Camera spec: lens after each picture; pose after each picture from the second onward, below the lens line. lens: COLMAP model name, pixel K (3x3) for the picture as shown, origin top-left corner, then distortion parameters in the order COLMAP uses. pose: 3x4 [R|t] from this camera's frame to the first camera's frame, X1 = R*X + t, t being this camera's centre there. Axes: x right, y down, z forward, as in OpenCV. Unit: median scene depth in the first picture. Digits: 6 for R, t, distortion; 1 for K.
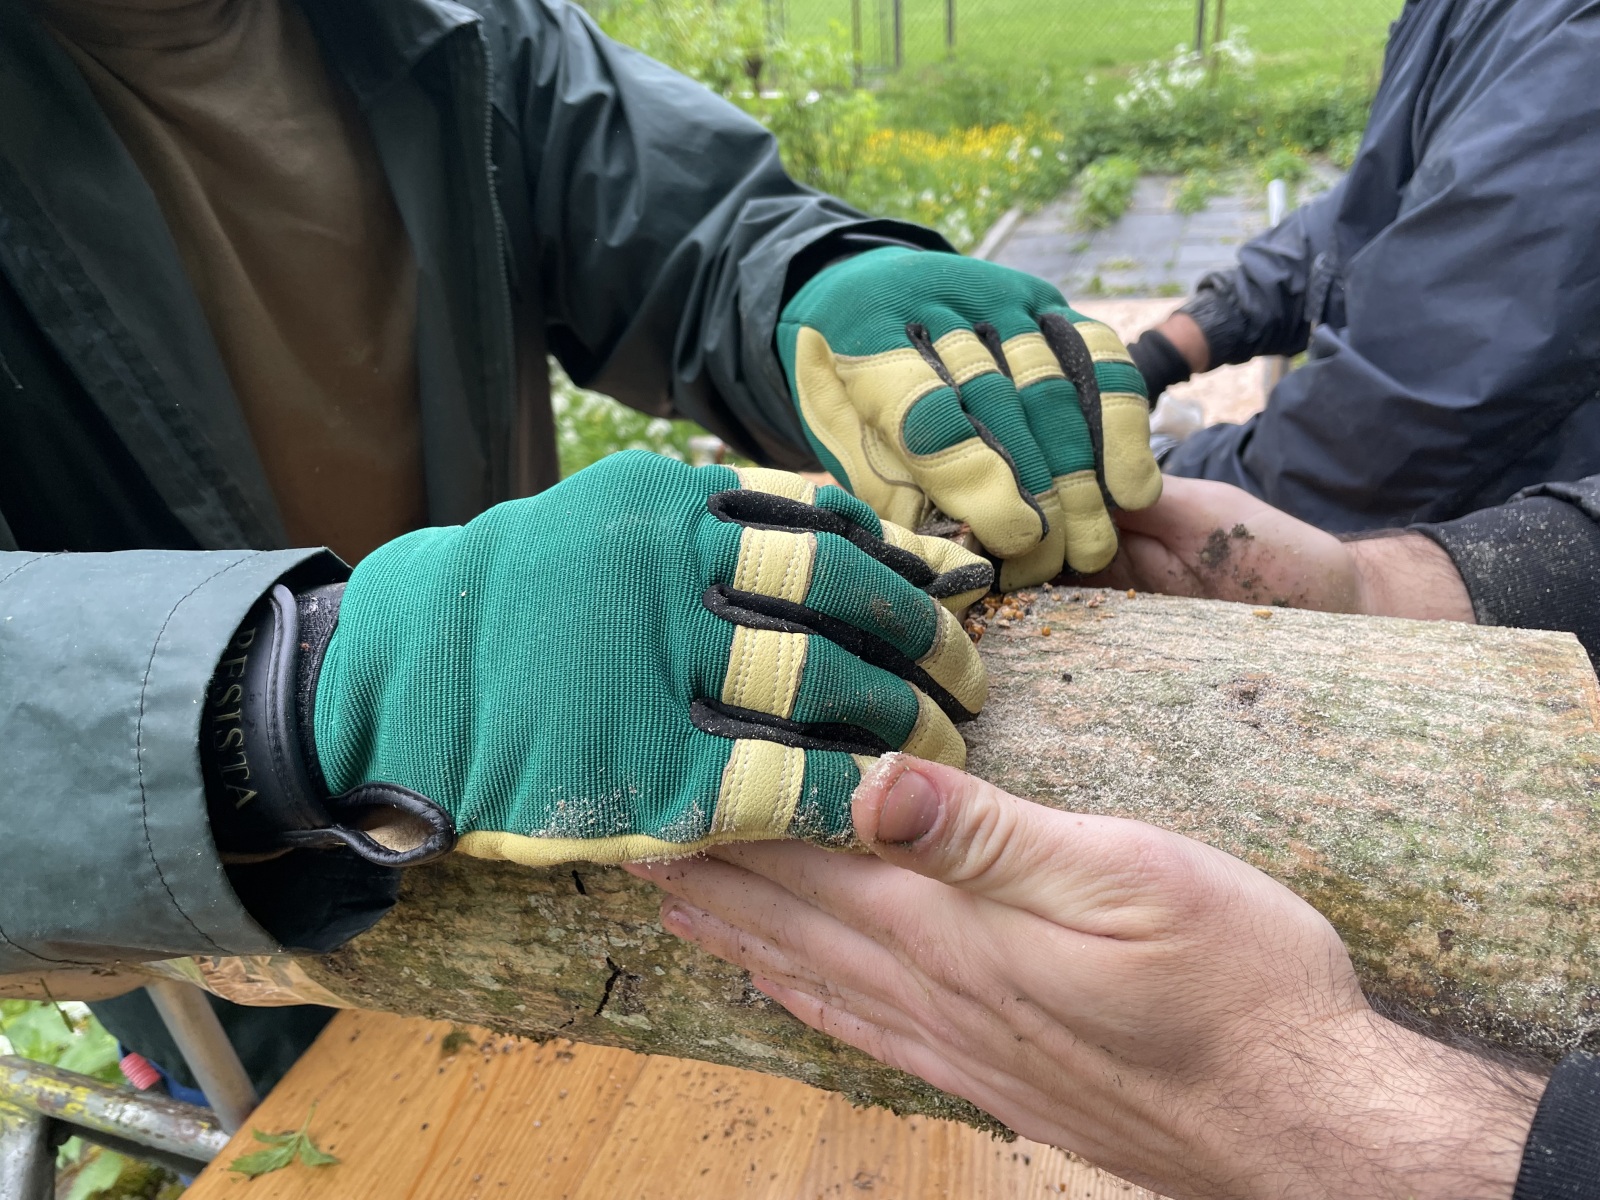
lens RADIAL K [[1193.8, 0, 820.0], [0, 1193.8, 624.4], [0, 0, 1]] dist [0.077048, -0.108890]
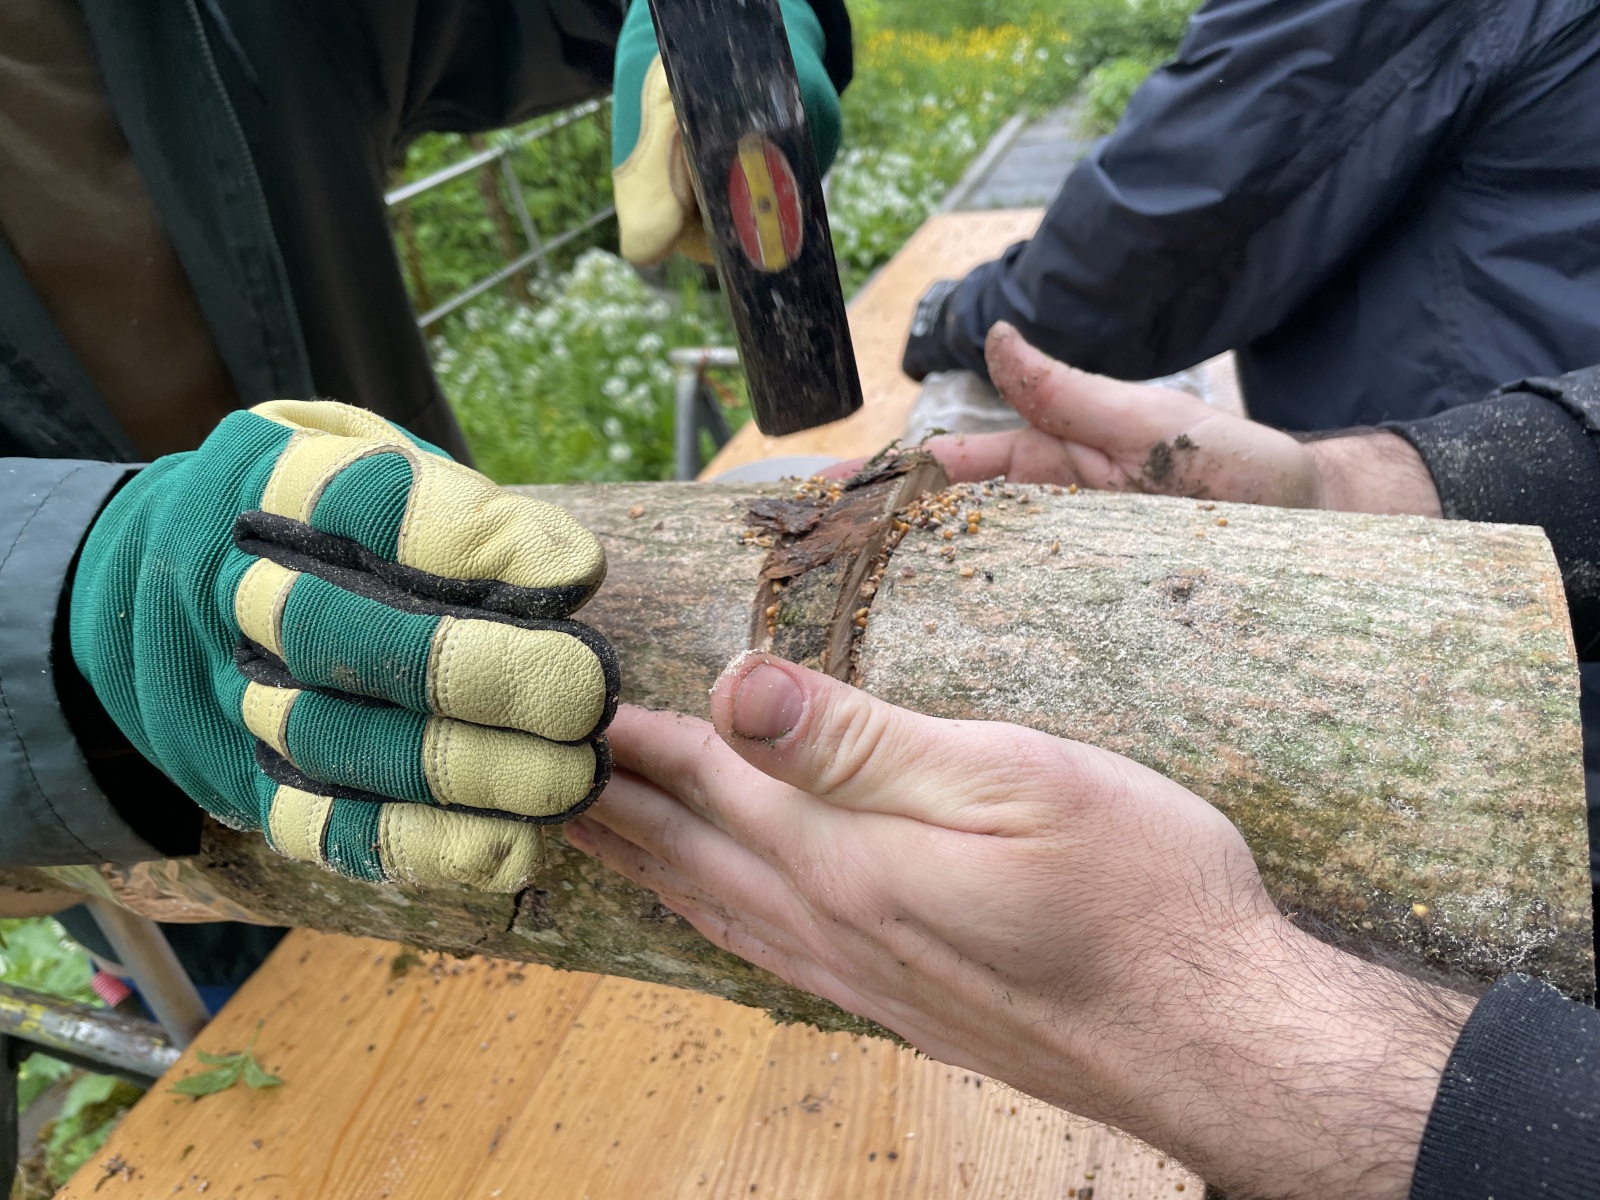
lens RADIAL K [[1218.6, 0, 796.4], [0, 1218.6, 609.2], [0, 0, 1]] dist [0.073216, -0.106132]
pose [[0.999842, -0.001501, -0.017716, 0.077111], [0.002339, 0.998873, 0.047409, 0.027257], [0.017625, -0.047443, 0.998718, 0.048480]]
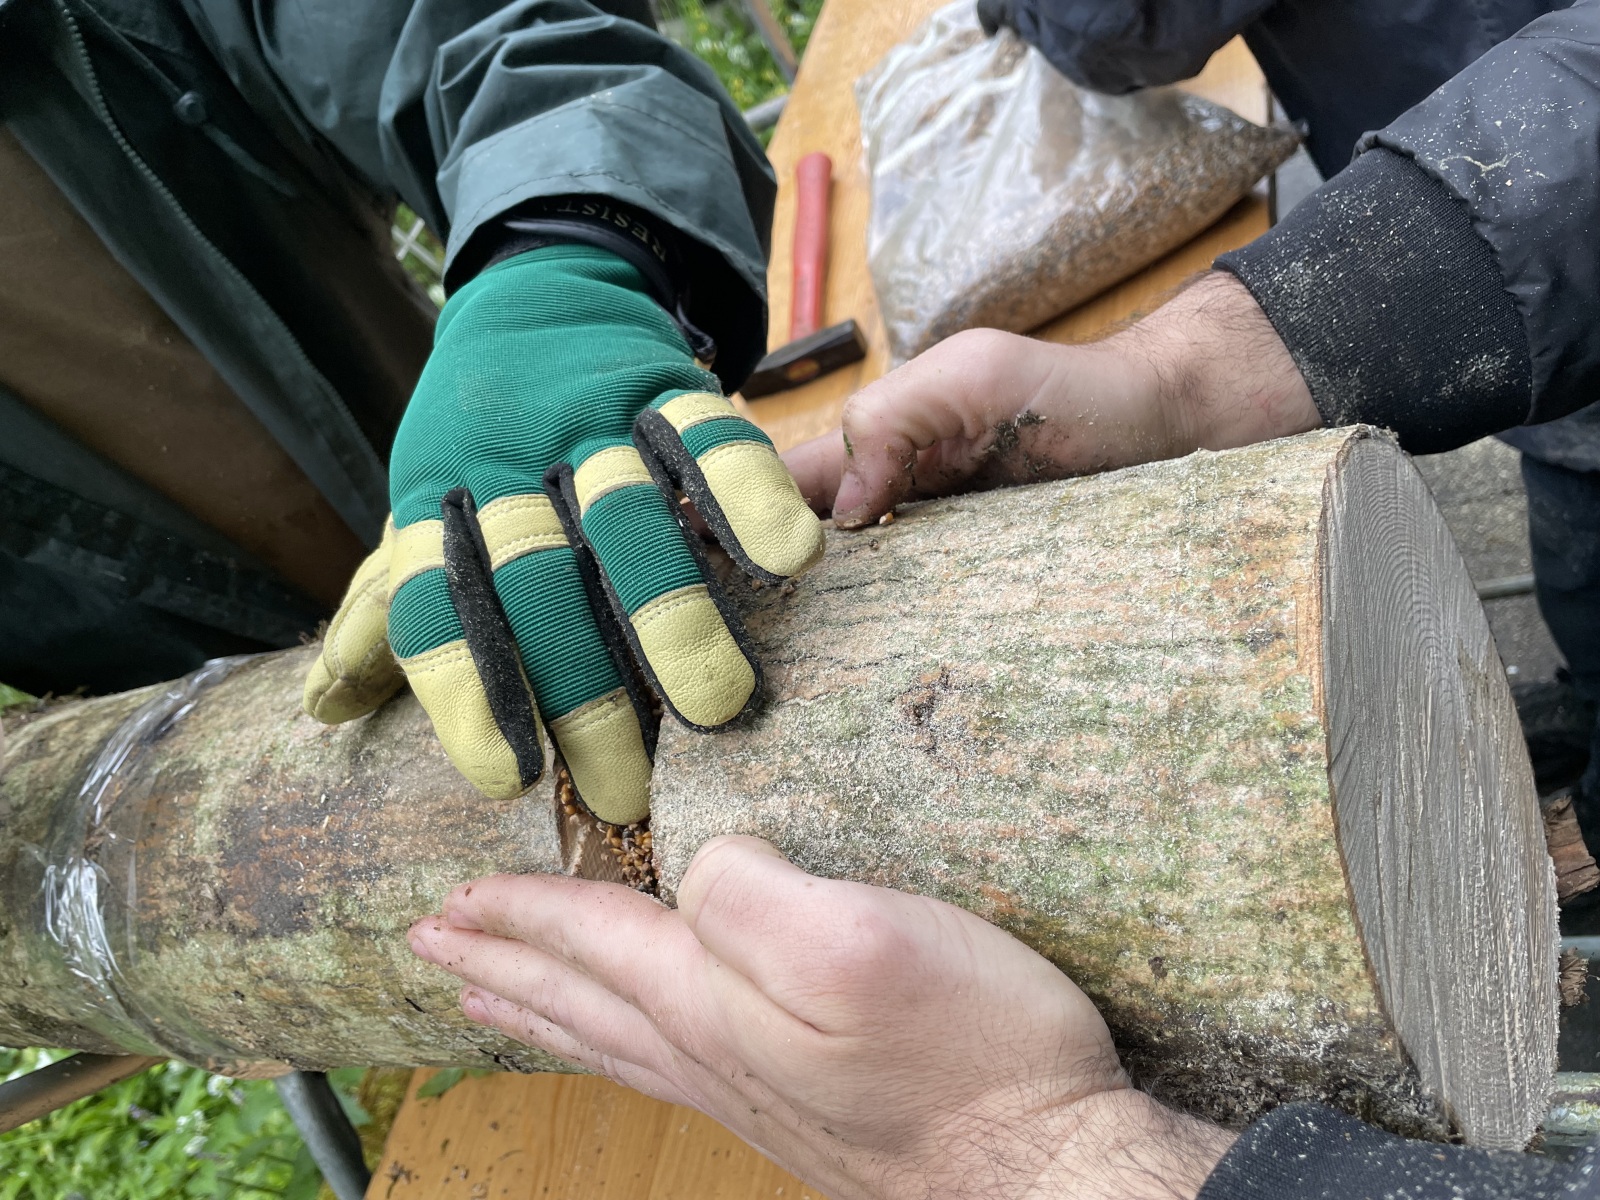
lens RADIAL K [[1218.6, 0, 796.4], [0, 1218.6, 609.2], [0, 0, 1]] dist [0.073216, -0.106132]
pose [[0.919902, -0.314928, -0.233669, 0.517777], [0.372760, 0.887277, 0.271642, -0.287516], [0.121782, -0.336987, 0.933600, 0.197183]]
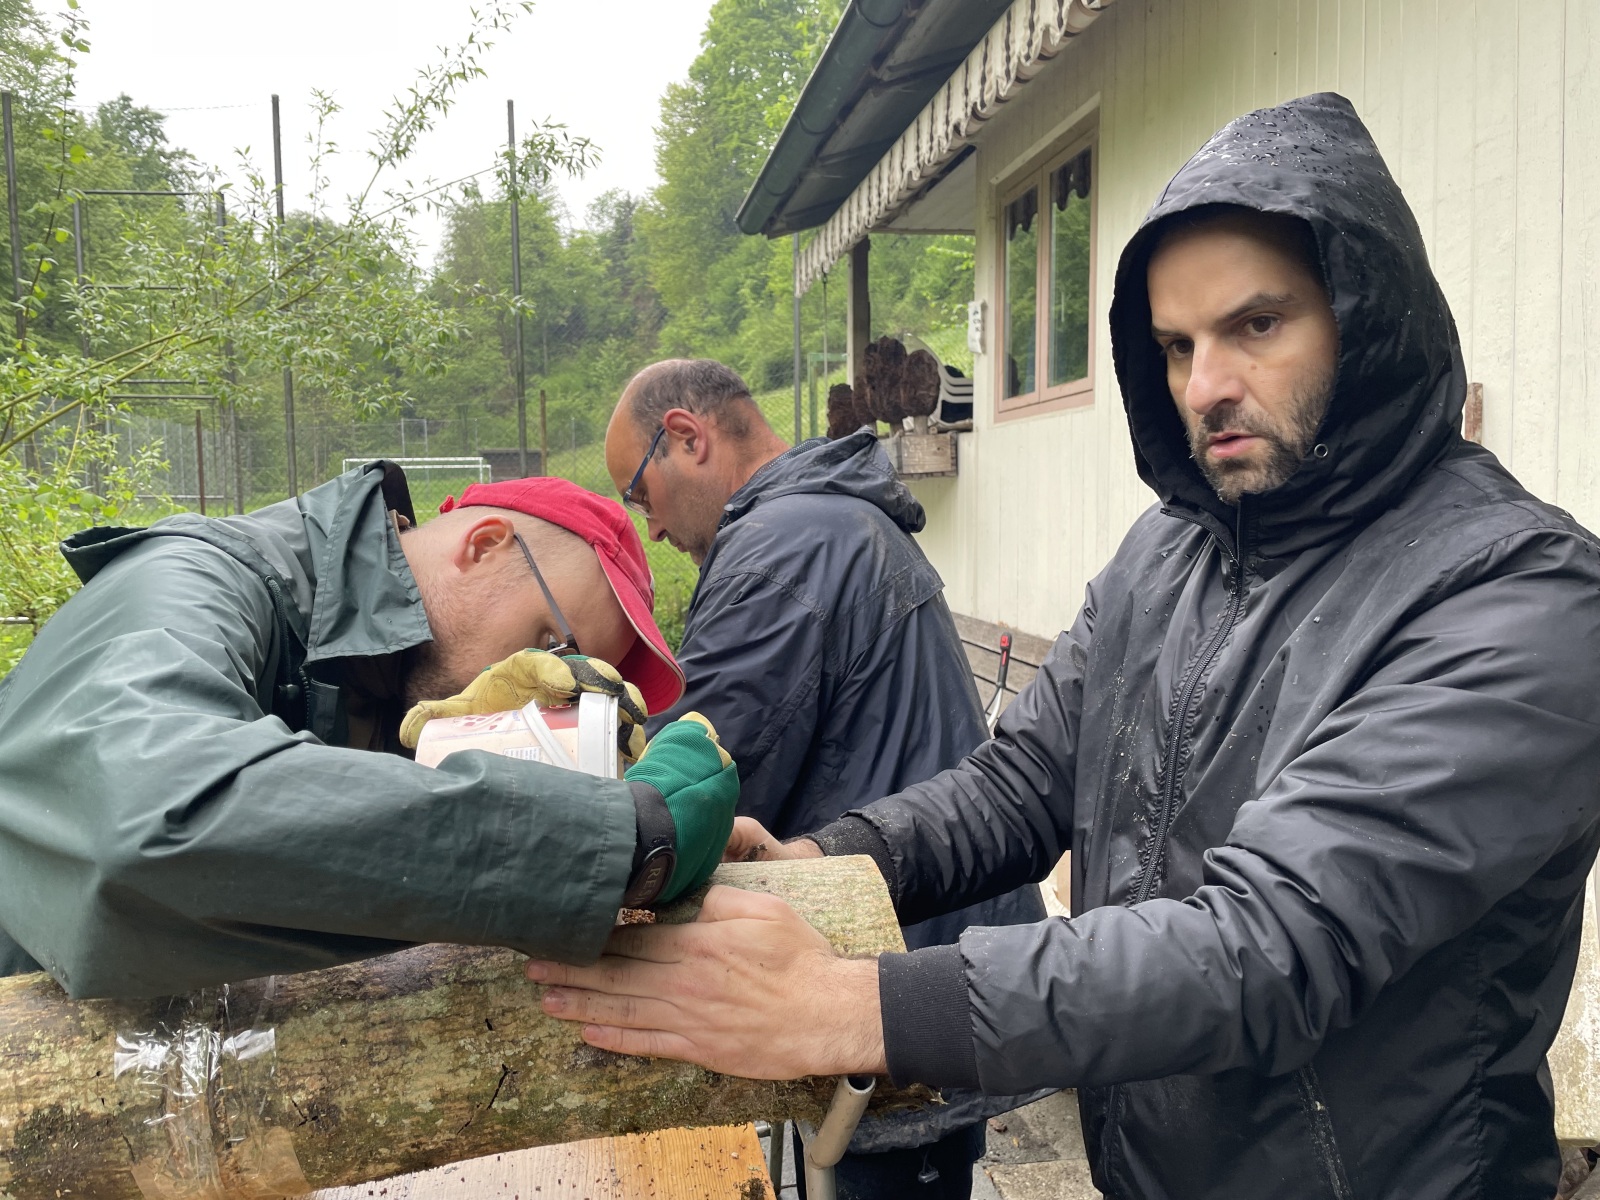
lens RADIAL K [[1224.8, 0, 796.4], [0, 1224.8, 618.1], [0, 0, 1]] dist [0.069650, -0.110329]
pose [[0.880397, -0.014644, 0.474012, -0.857156], [0.192681, 0.924351, -0.329316, 0.431931], [-0.433331, 0.381261, 0.816617, -1.457444]]
